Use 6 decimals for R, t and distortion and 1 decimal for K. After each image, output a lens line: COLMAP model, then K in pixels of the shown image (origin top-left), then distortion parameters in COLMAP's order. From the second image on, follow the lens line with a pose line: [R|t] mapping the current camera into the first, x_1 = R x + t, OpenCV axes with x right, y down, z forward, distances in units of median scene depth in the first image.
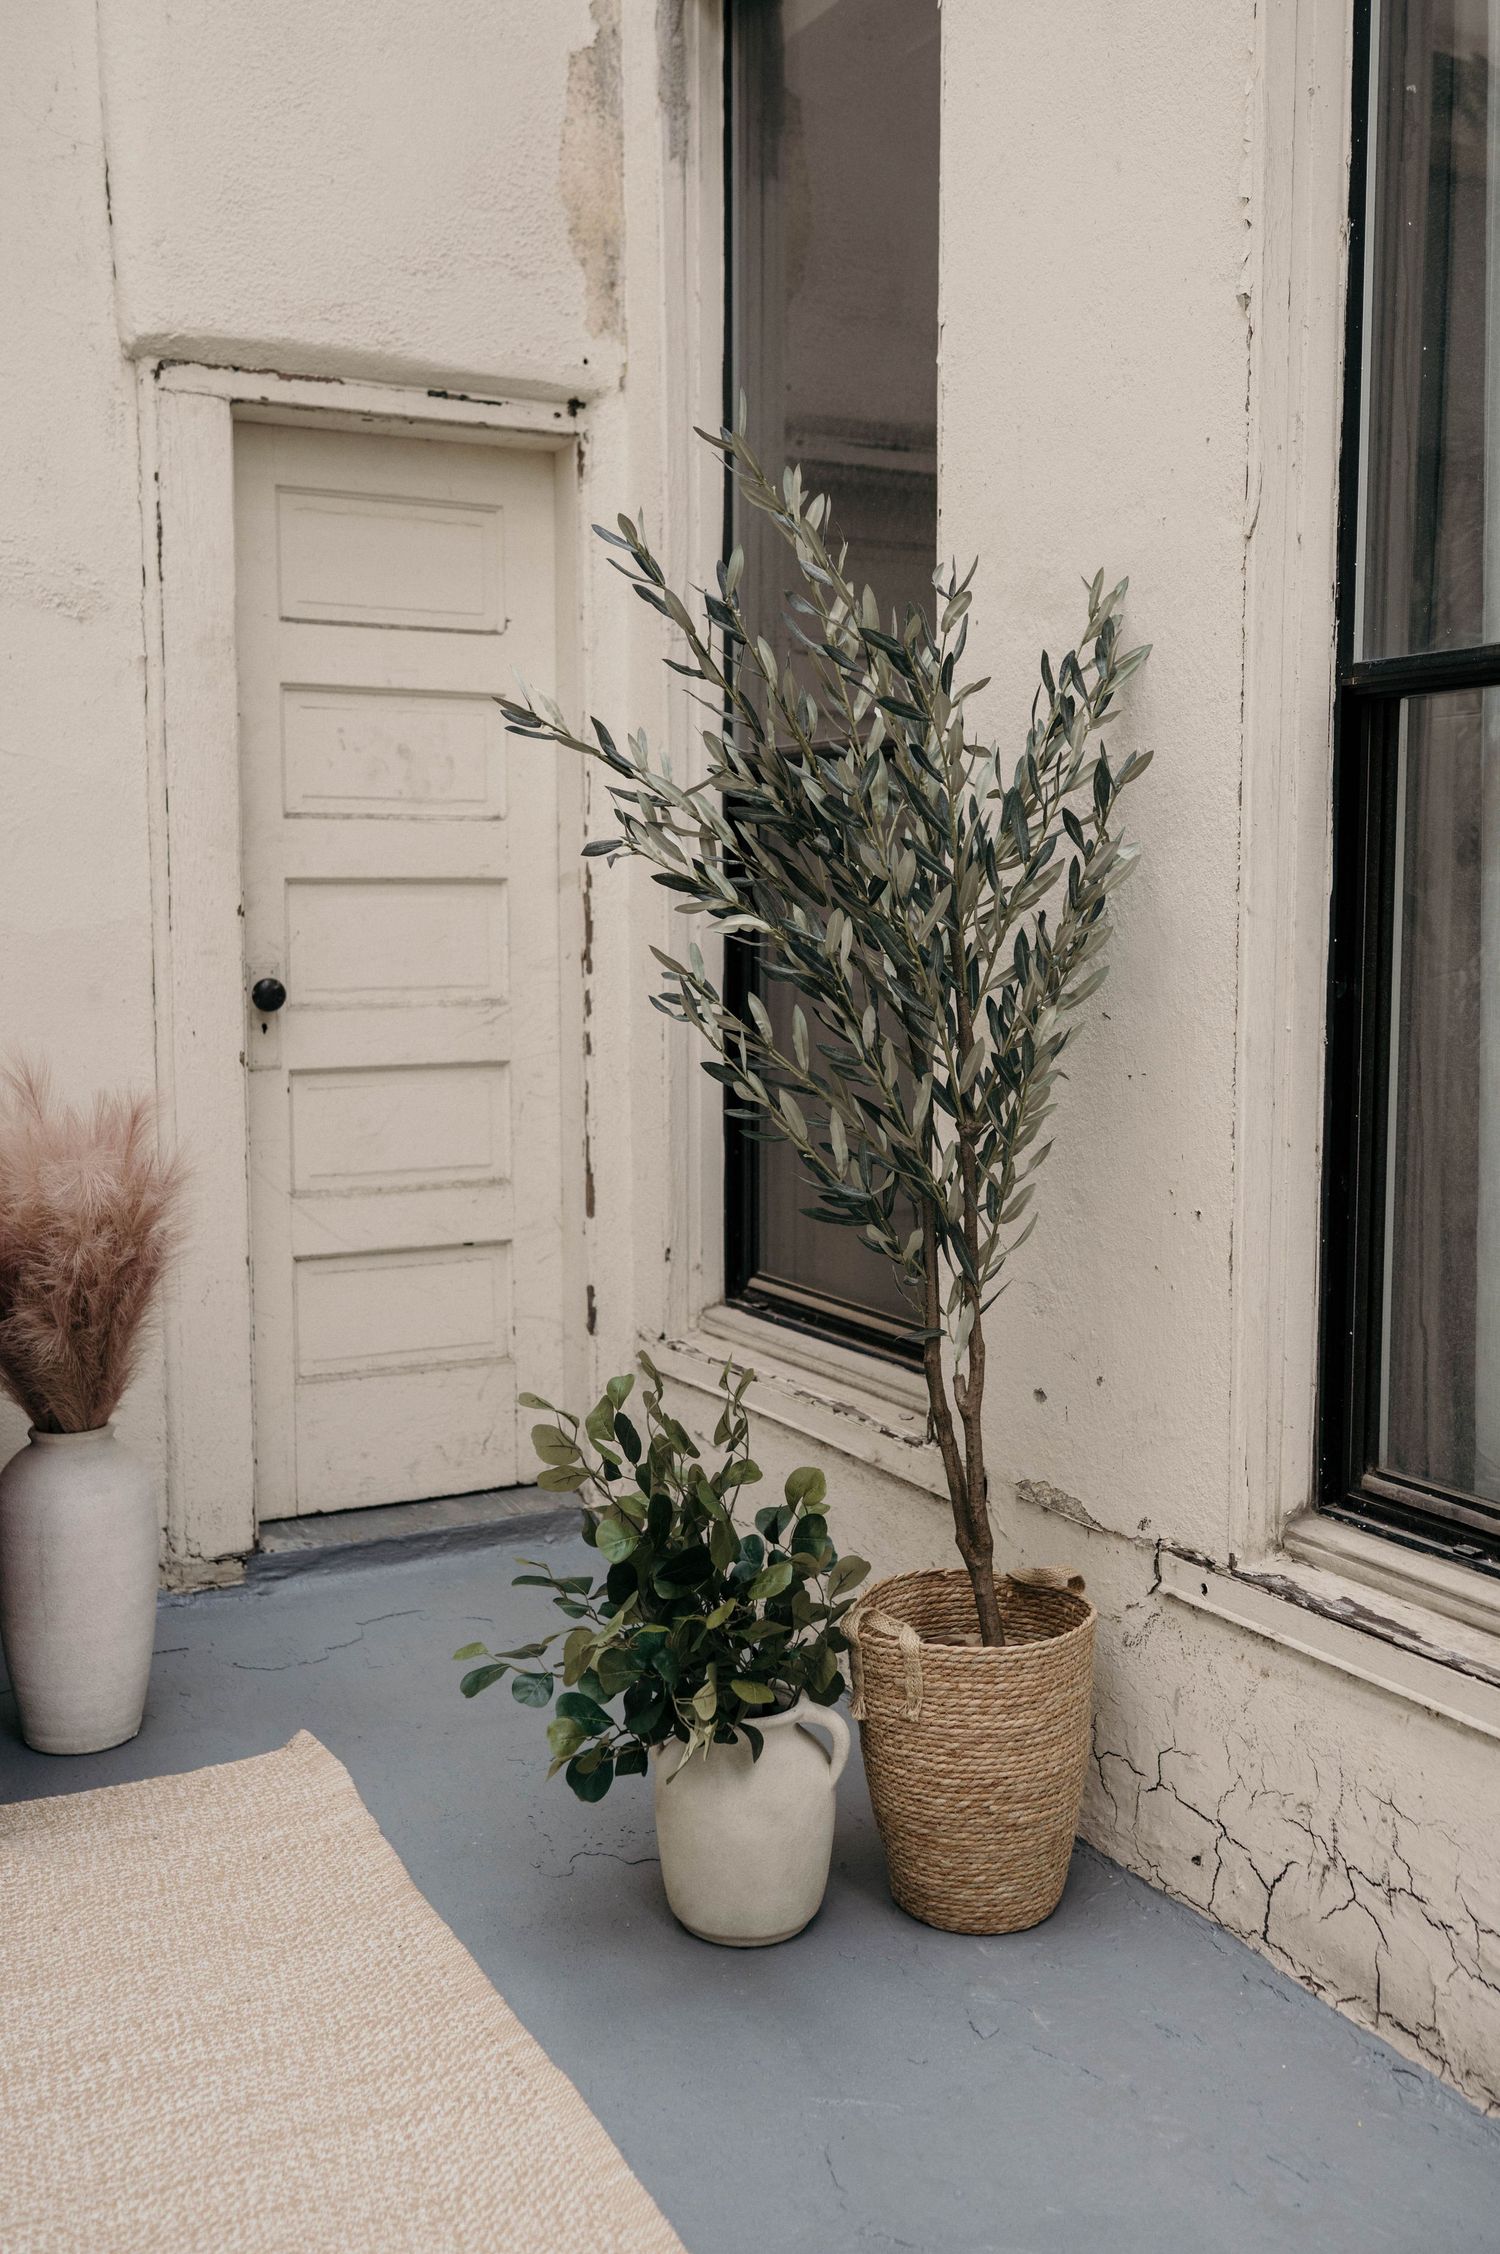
lens RADIAL K [[2087.5, 0, 765.0], [0, 2087.5, 1126.4], [0, 0, 1]] dist [0.000402, 0.006857]
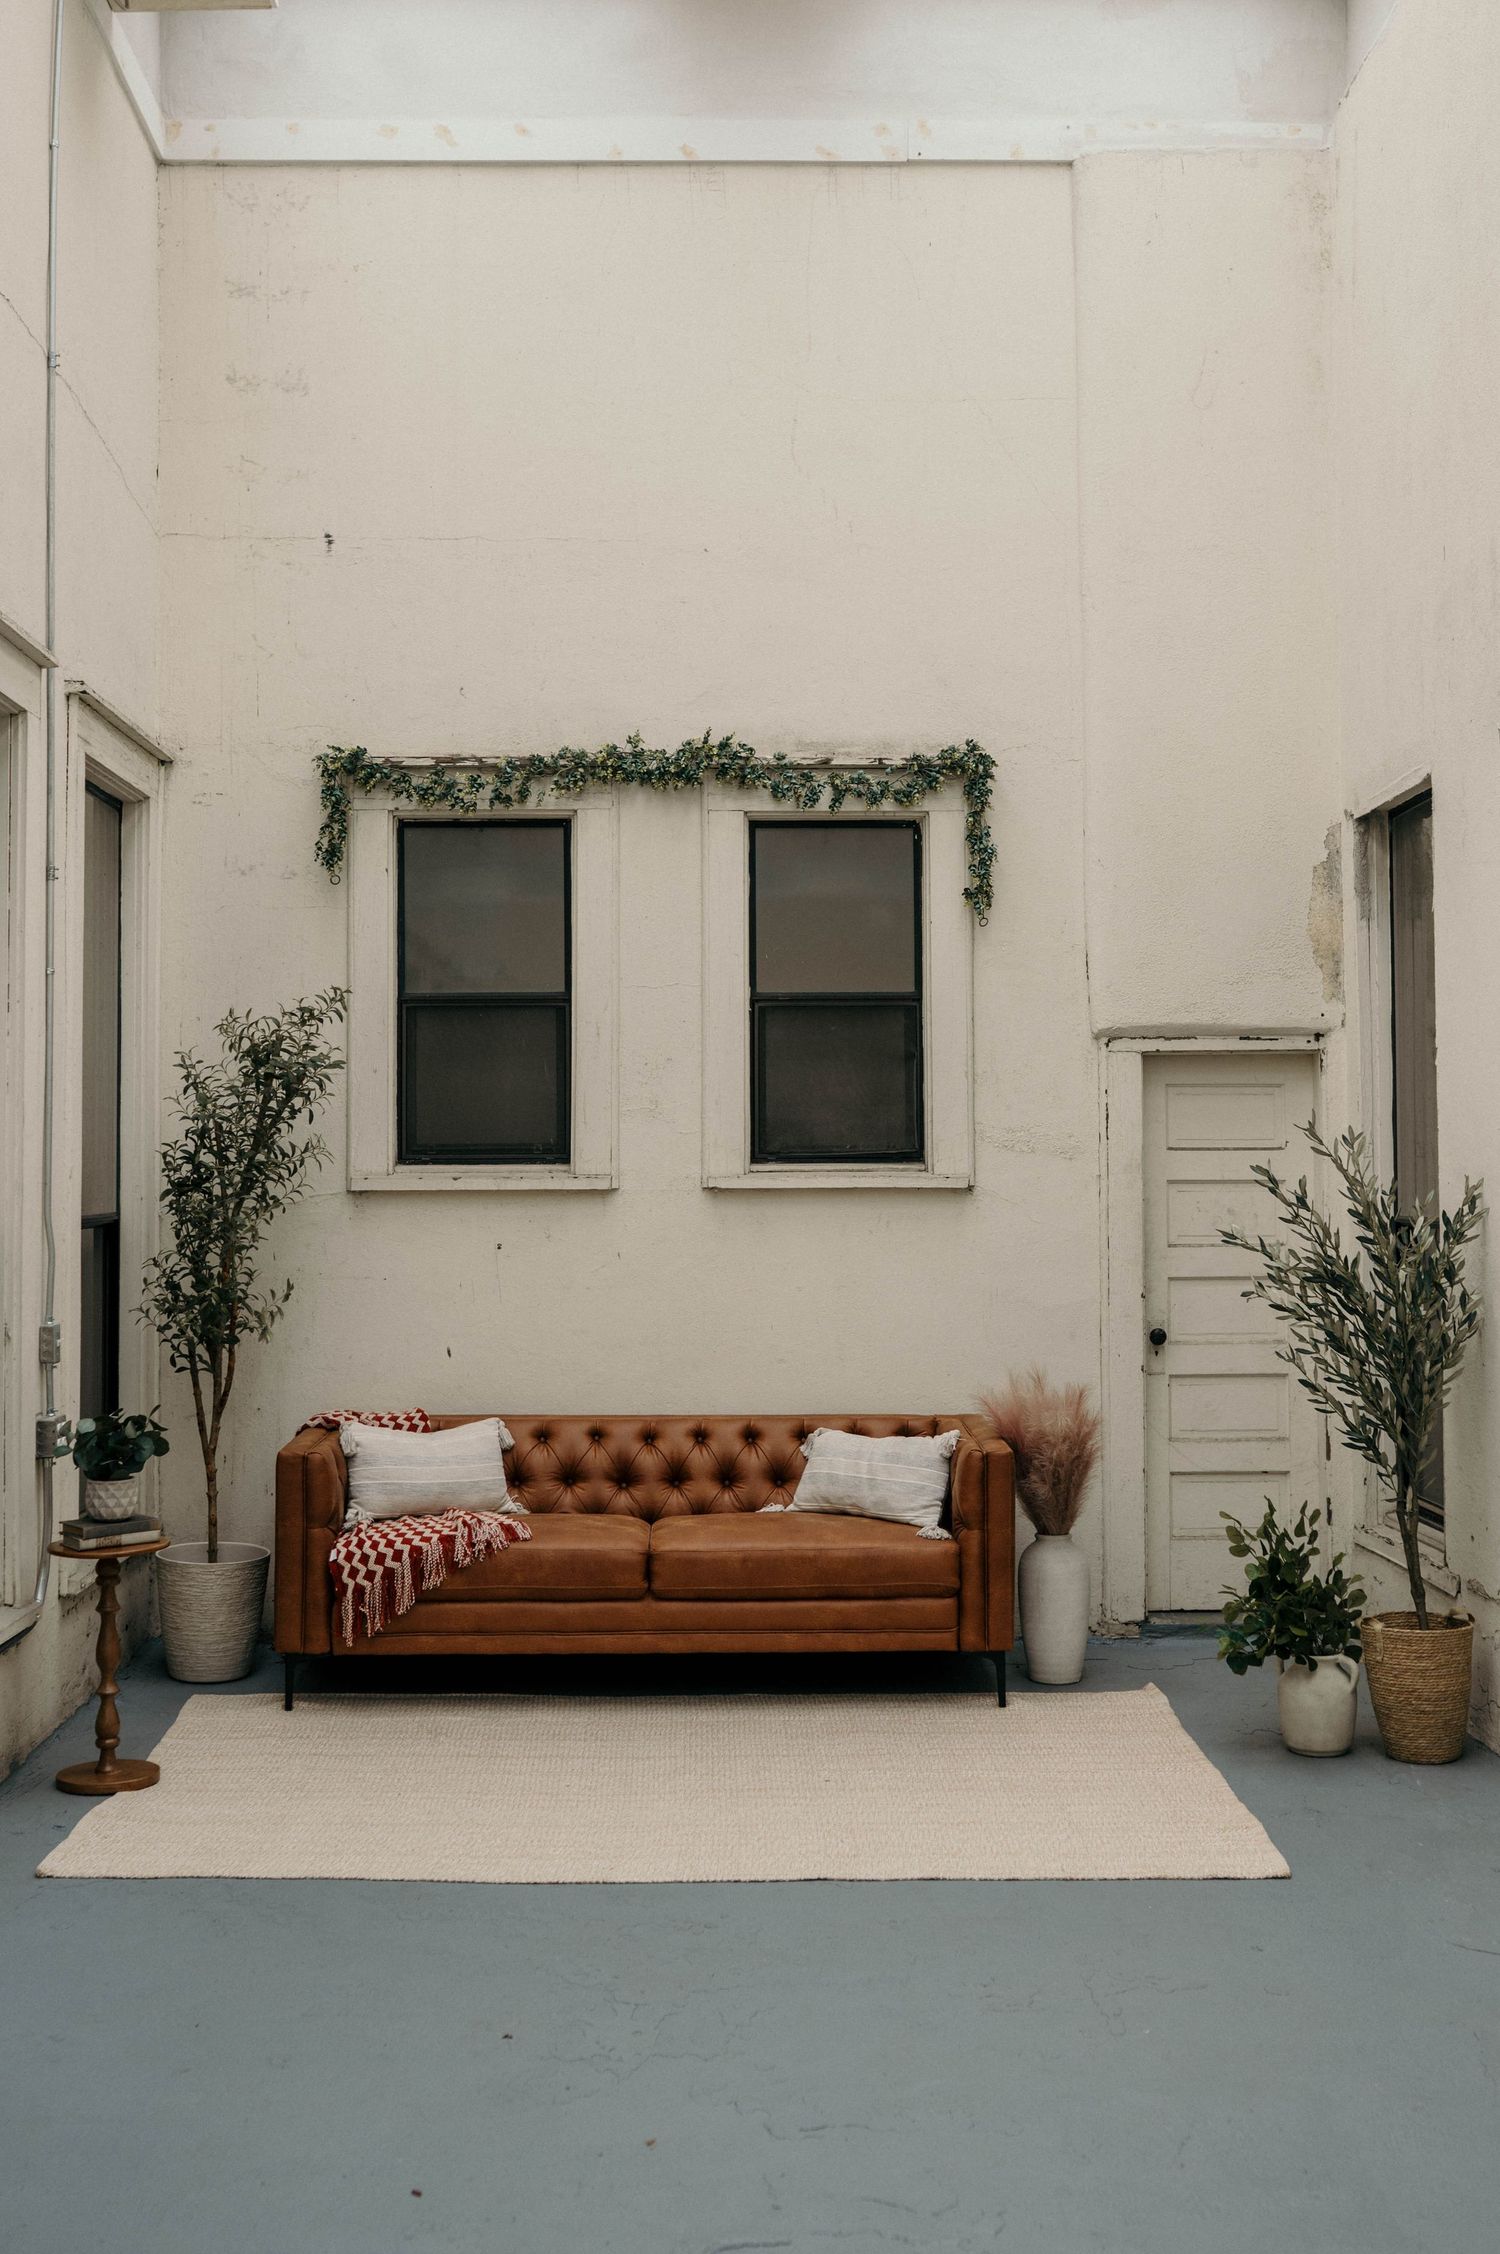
lens RADIAL K [[2163.9, 0, 750.0], [0, 2163.9, 1127.0], [0, 0, 1]] dist [0.009162, 0.004791]
pose [[0.882828, -0.020183, -0.469262, 0.411464], [-0.043888, 0.991161, -0.125197, 0.015015], [0.467641, 0.131123, 0.874139, -1.063277]]
